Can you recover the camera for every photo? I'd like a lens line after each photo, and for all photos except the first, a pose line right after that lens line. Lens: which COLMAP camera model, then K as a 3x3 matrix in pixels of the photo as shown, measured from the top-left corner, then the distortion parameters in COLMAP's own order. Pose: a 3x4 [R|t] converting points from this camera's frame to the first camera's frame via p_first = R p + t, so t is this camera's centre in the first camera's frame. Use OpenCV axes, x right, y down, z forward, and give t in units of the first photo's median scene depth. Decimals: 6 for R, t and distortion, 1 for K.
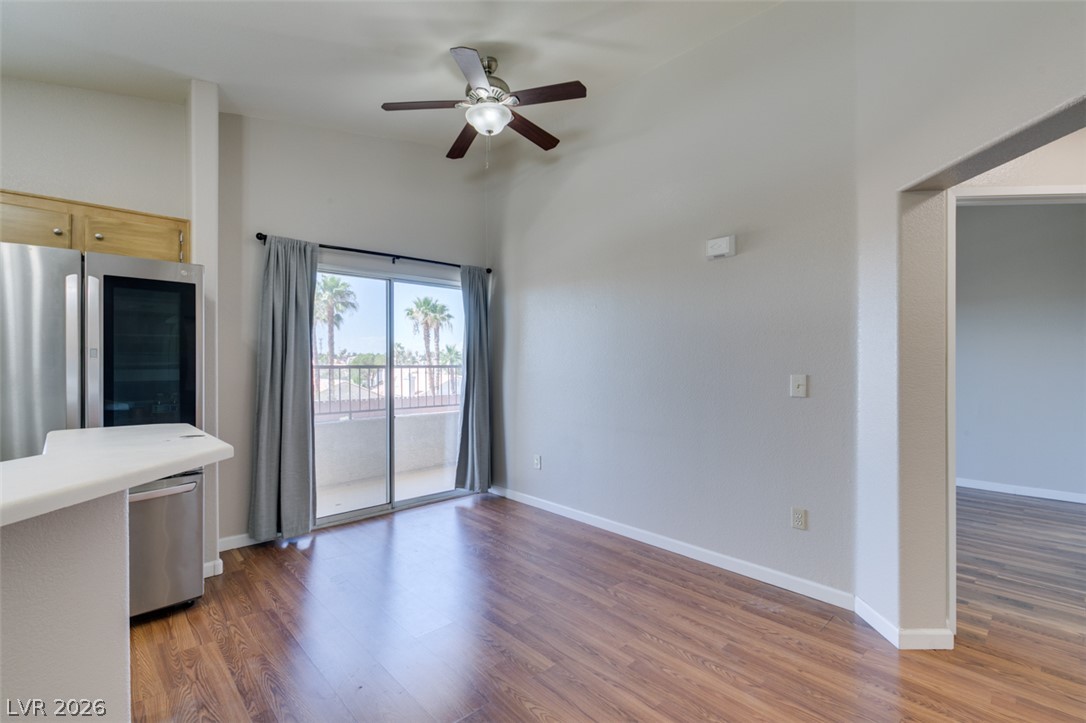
lens RADIAL K [[487.3, 0, 541.5], [0, 487.3, 362.6], [0, 0, 1]] dist [0.001882, -0.002202]
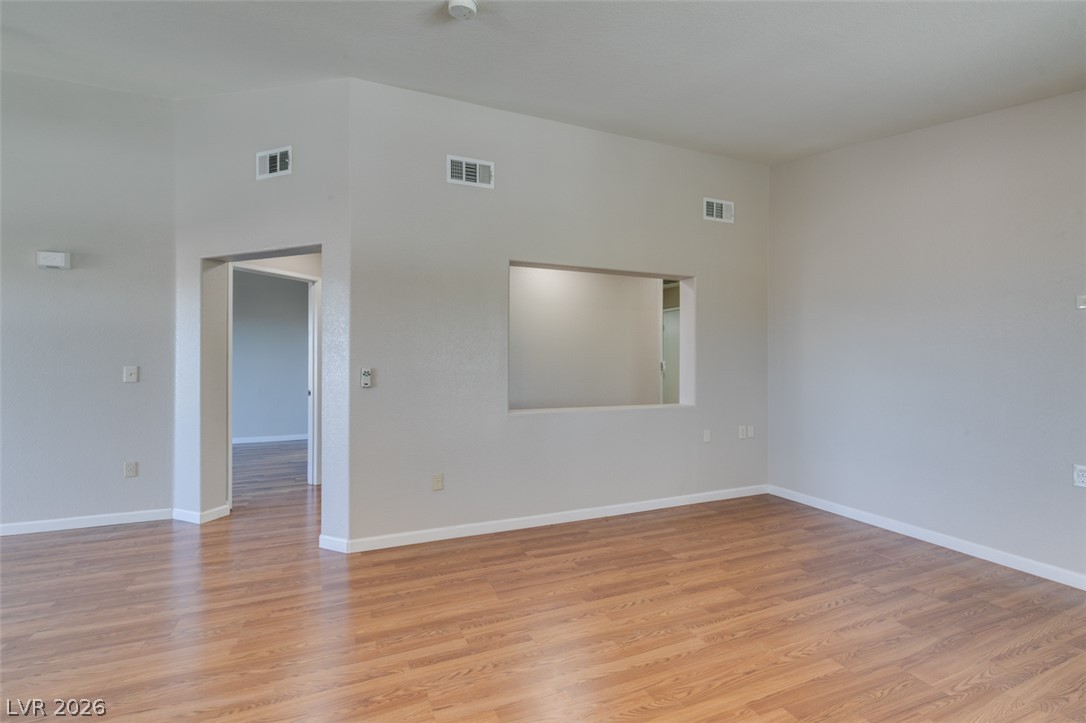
lens RADIAL K [[487.3, 0, 541.4], [0, 487.3, 358.2], [0, 0, 1]] dist [0.001882, -0.002202]
pose [[0.334717, 0.001824, 0.942317, -0.357030], [-0.005649, 0.999984, 0.000071, -0.004724], [-0.942302, -0.005347, 0.334722, -0.520374]]
